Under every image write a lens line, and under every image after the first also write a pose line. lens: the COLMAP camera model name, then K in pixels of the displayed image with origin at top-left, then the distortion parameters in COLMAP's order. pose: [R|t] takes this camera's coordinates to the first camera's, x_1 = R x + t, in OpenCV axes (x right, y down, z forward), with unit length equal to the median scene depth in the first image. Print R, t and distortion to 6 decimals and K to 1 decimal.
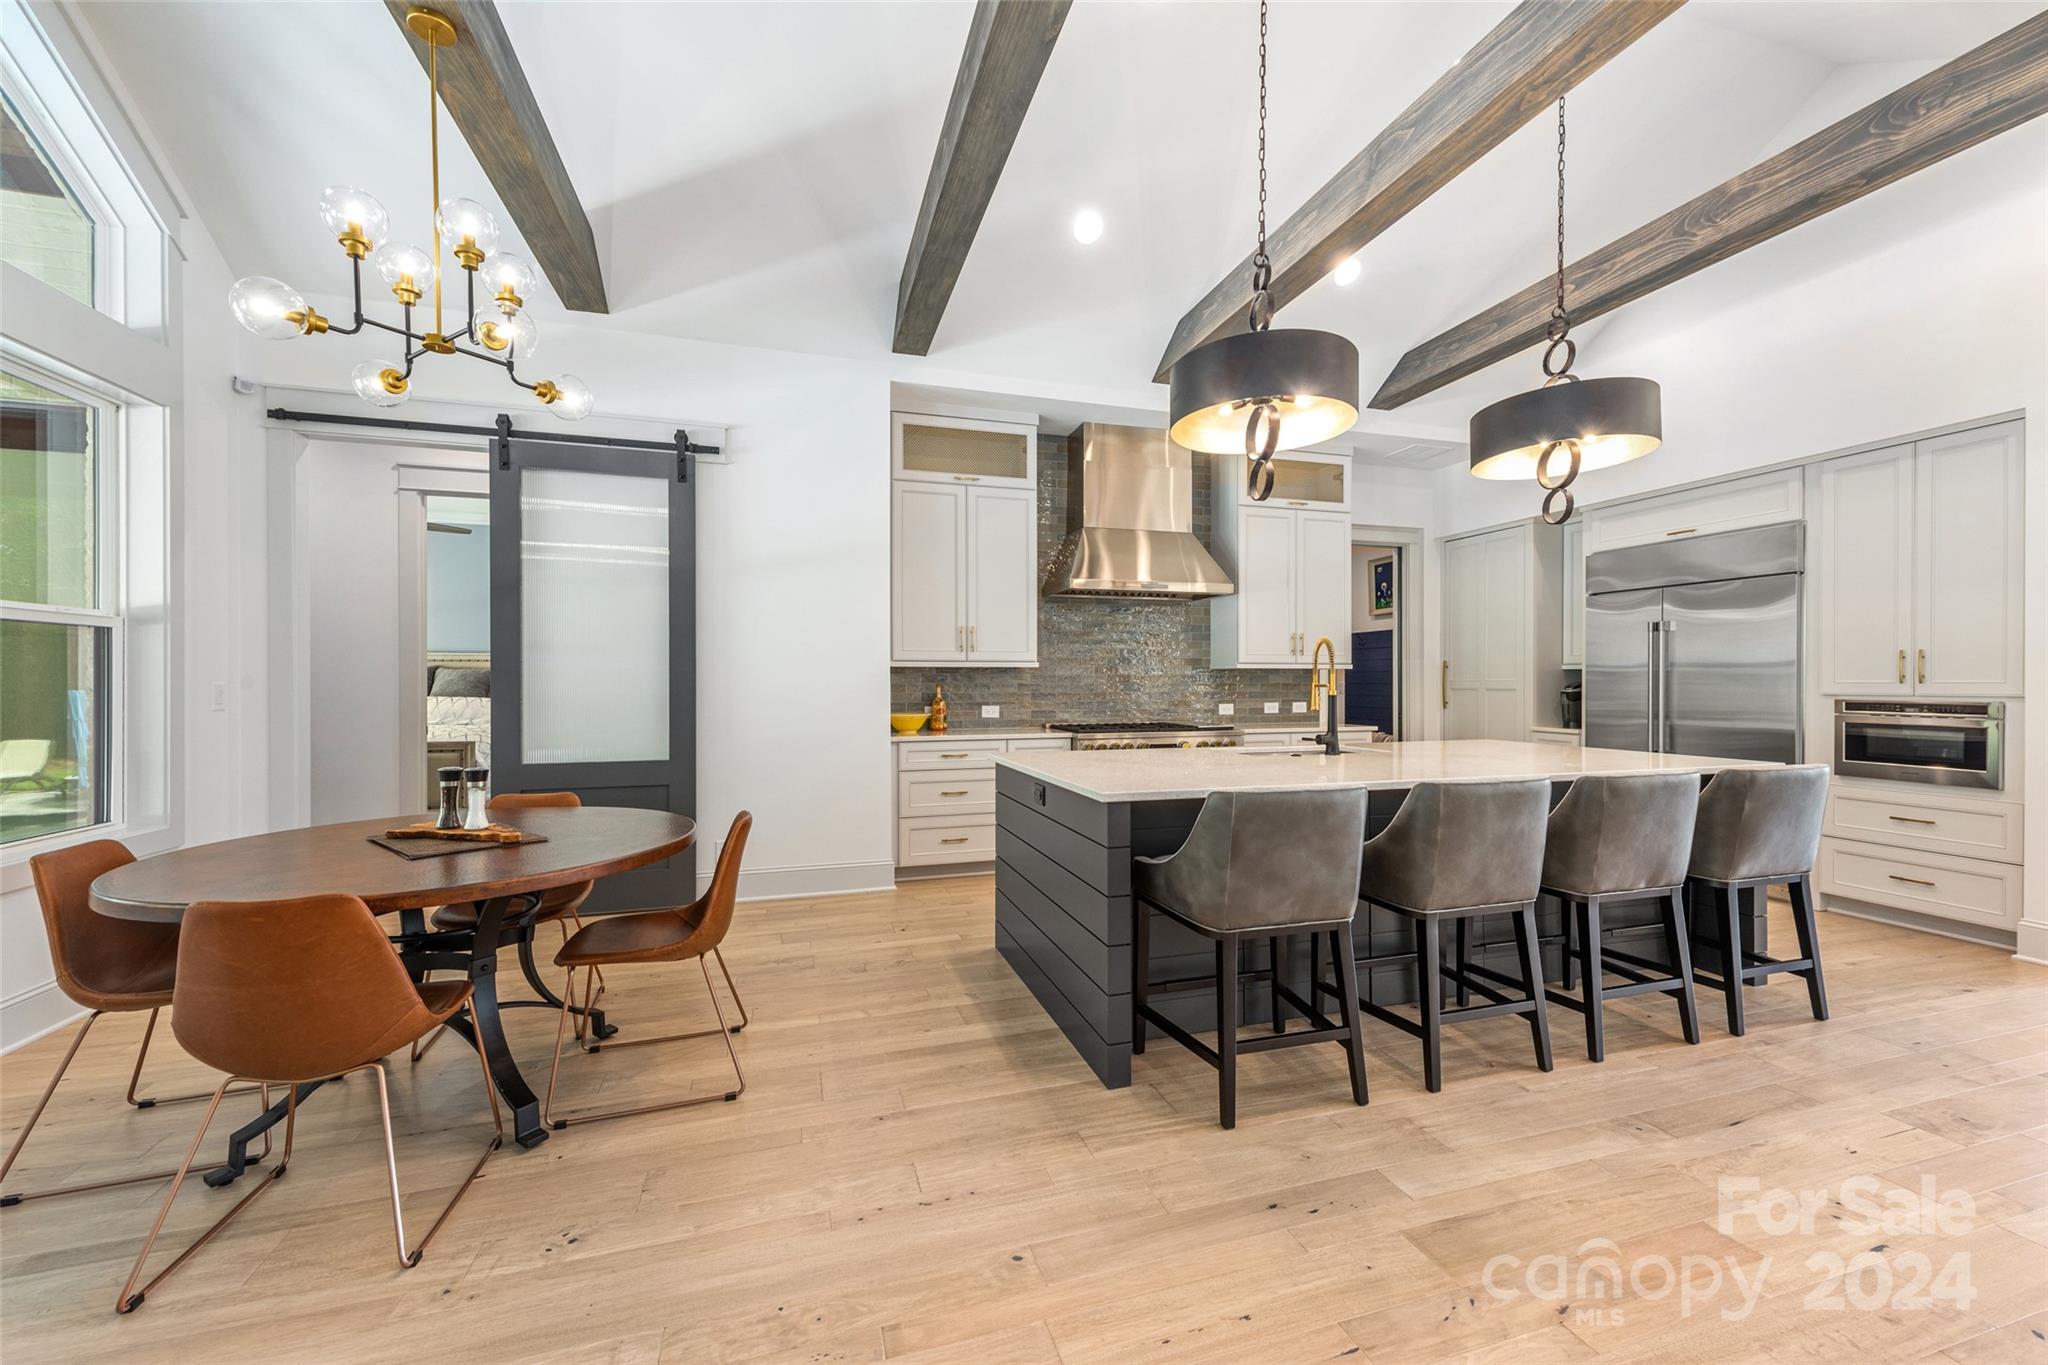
lens RADIAL K [[801.0, 0, 1030.6], [0, 801.0, 682.4], [0, 0, 1]] dist [0.009413, -0.002541]
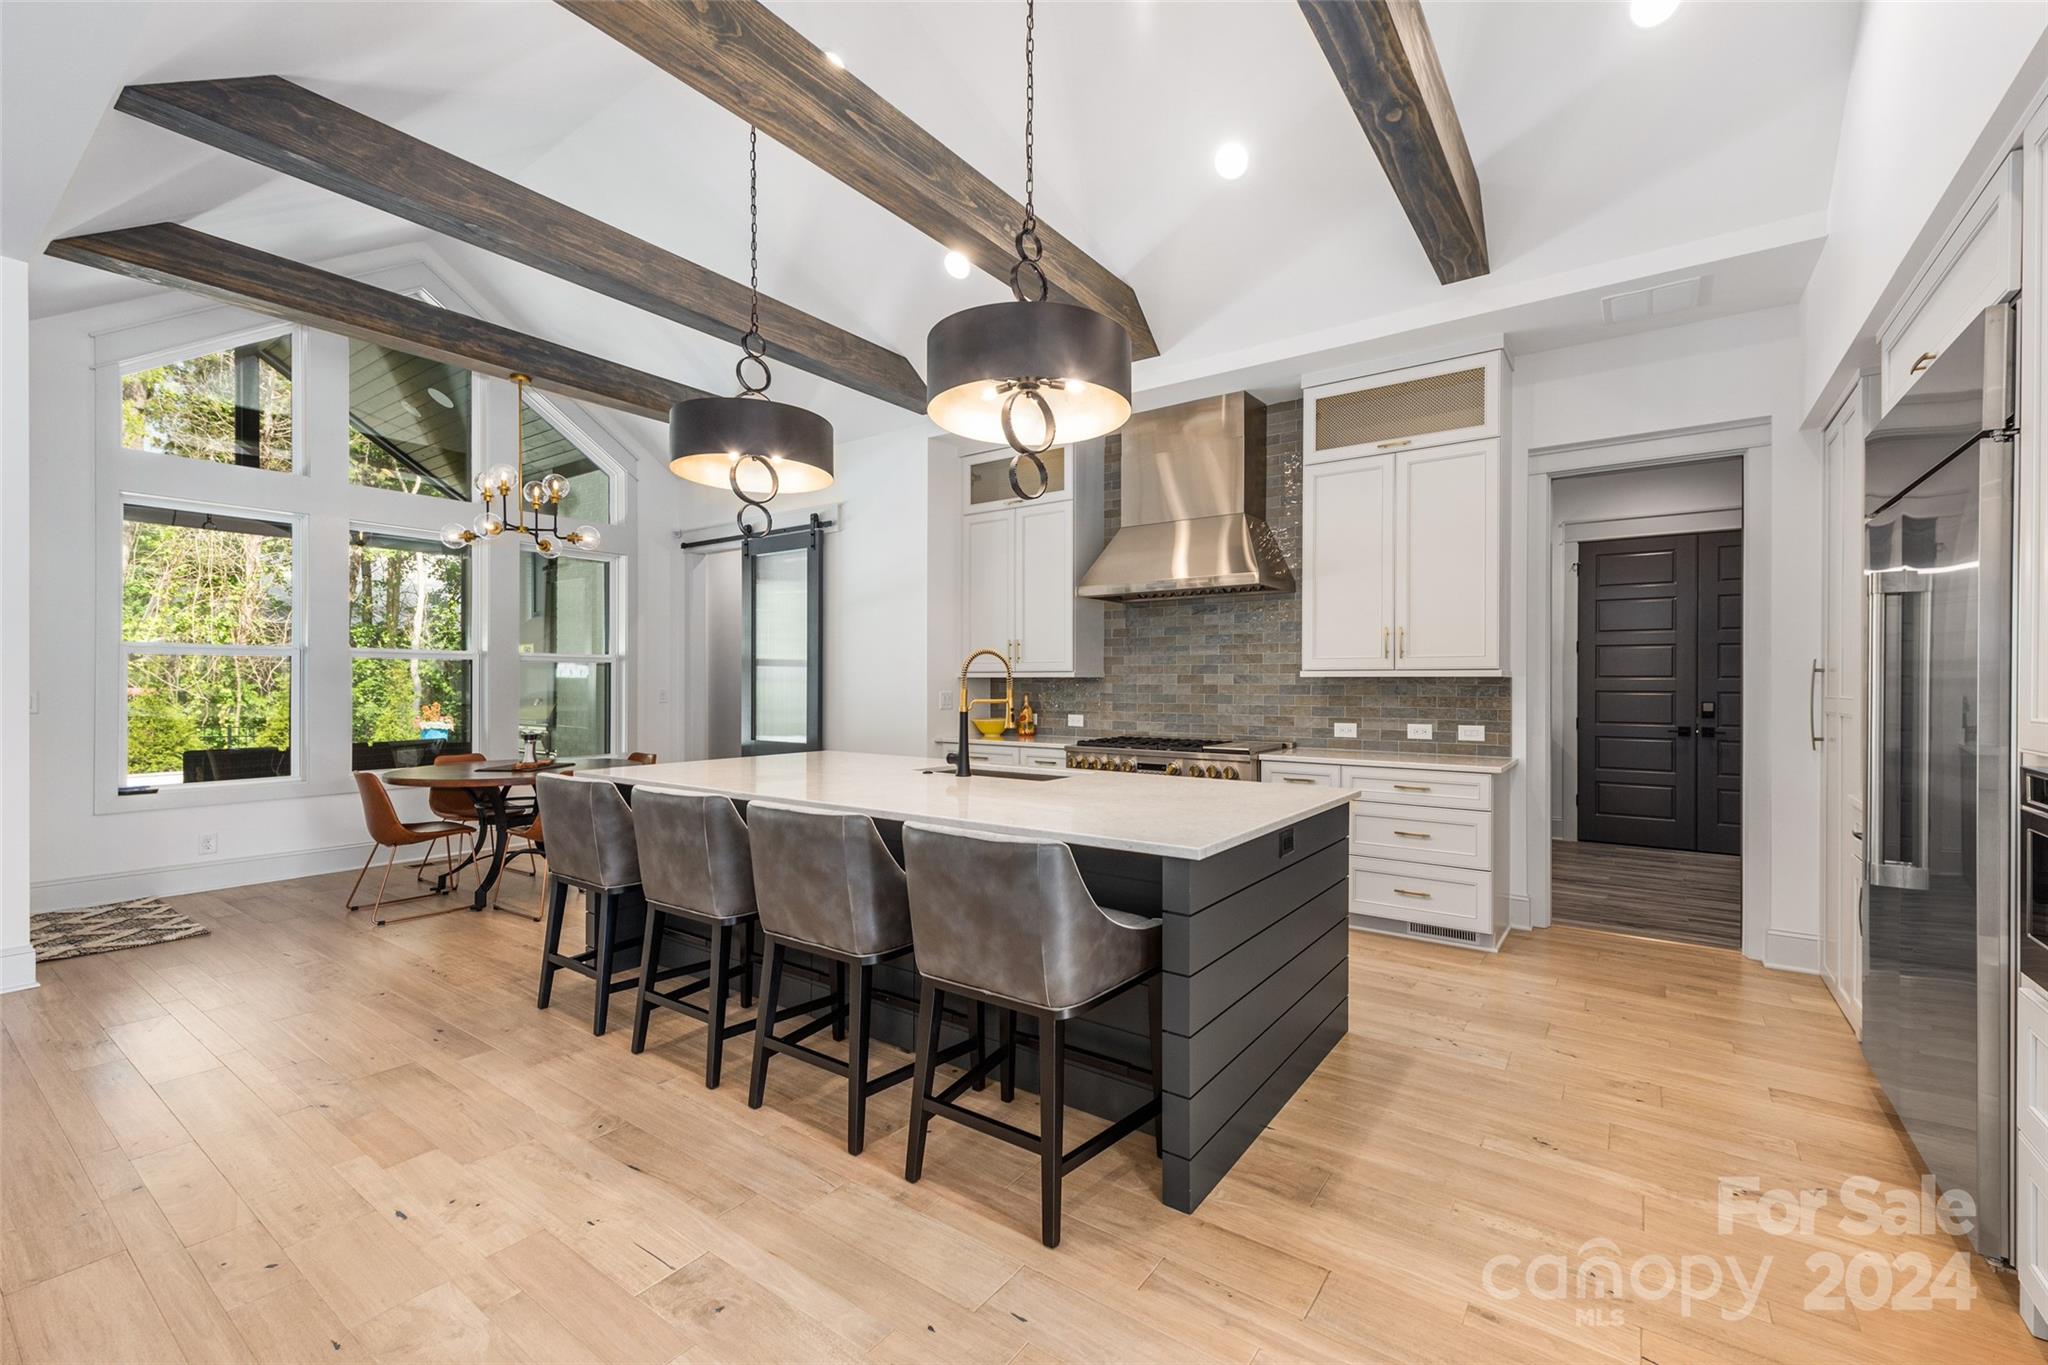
lens RADIAL K [[852.8, 0, 1024.0], [0, 852.8, 679.2], [0, 0, 1]] dist [0.008210, -0.000118]
pose [[0.602627, -0.002922, -0.798018, 1.001723], [-0.004141, 0.999968, -0.006789, -0.011292], [0.798012, 0.007395, 0.602596, 0.386914]]
